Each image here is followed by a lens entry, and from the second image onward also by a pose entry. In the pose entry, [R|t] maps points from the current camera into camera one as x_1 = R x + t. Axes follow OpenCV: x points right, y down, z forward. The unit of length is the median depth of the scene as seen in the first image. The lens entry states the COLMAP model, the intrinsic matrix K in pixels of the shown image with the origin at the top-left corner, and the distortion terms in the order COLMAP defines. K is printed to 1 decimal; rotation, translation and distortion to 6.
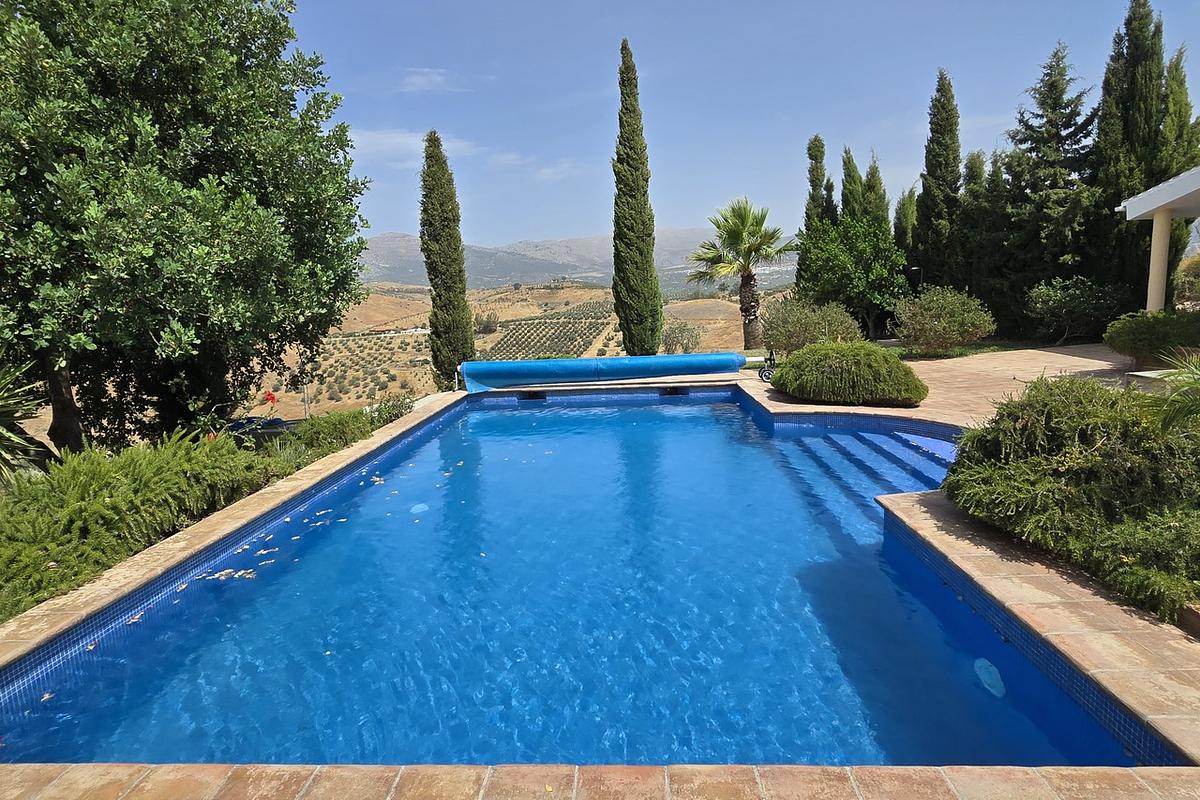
lens RADIAL K [[666.0, 0, 596.6], [0, 666.0, 398.9], [0, 0, 1]] dist [-0.001589, 0.000332]
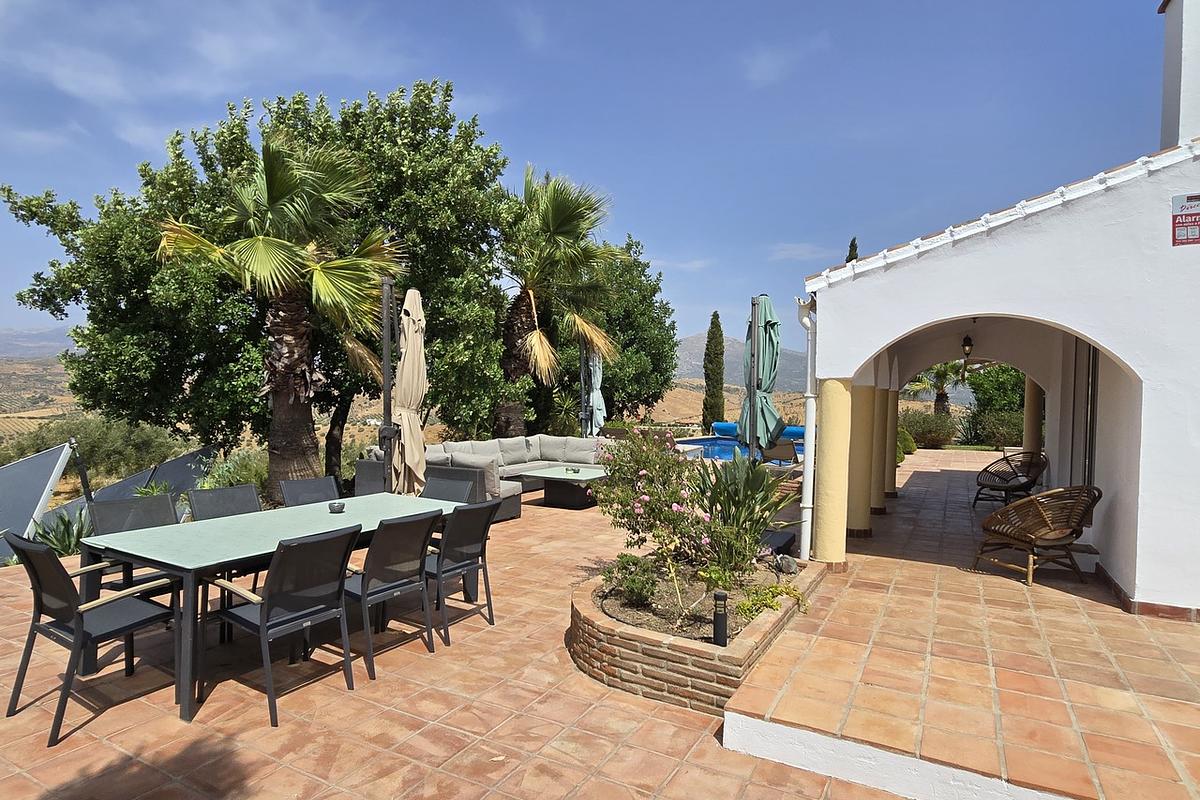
lens RADIAL K [[666.0, 0, 599.4], [0, 666.0, 399.2], [0, 0, 1]] dist [-0.001589, 0.000332]
pose [[0.900236, 0.075232, -0.428853, 0.431224], [-0.137770, 0.983570, -0.116660, 0.199851], [0.413031, 0.164105, 0.895810, -1.222603]]
